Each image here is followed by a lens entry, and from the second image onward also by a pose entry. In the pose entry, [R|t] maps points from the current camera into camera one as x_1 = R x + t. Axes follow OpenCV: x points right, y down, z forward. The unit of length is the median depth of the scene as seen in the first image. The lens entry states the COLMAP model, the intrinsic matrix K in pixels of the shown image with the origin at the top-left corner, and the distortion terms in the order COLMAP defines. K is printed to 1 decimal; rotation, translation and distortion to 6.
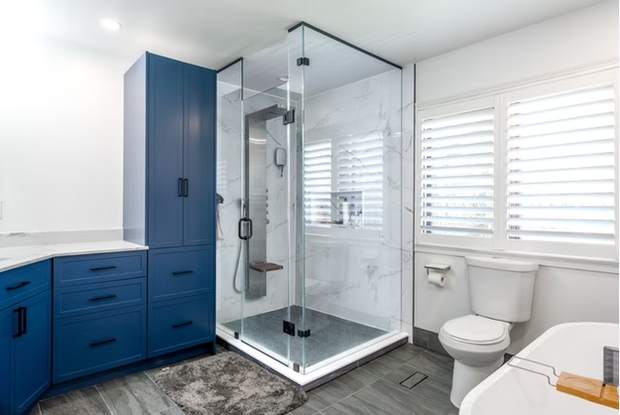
lens RADIAL K [[364.4, 0, 320.8], [0, 364.4, 206.3], [0, 0, 1]] dist [0.000895, 0.000745]
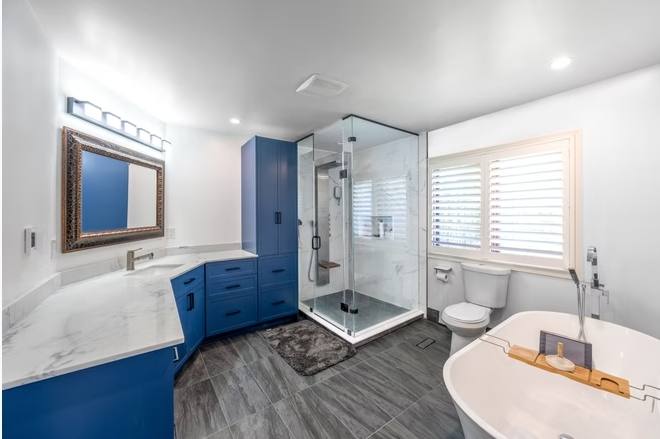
lens RADIAL K [[258.2, 0, 340.3], [0, 258.2, 217.9], [0, 0, 1]] dist [-0.000038, 0.000029]
pose [[0.994965, -0.006595, -0.100005, 0.007513], [0.008033, 0.999870, 0.013991, -0.059371], [0.099900, -0.014724, 0.994889, -0.093738]]
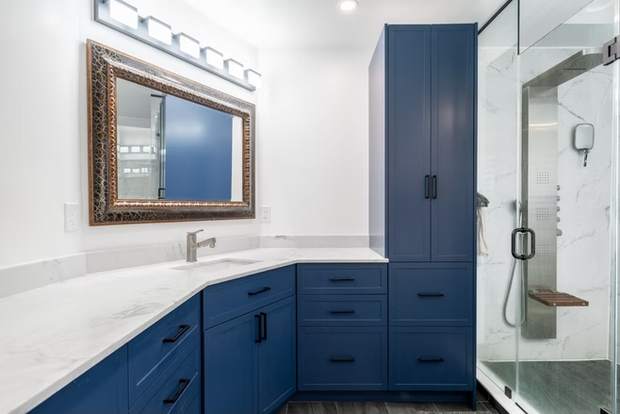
lens RADIAL K [[344.0, 0, 303.0], [0, 344.0, 214.9], [0, 0, 1]] dist [0.002718, 0.000725]
pose [[0.720458, 0.004458, -0.693484, -0.056740], [0.003390, 0.999945, 0.009950, 0.000053], [0.693490, -0.009520, 0.720403, 0.252030]]
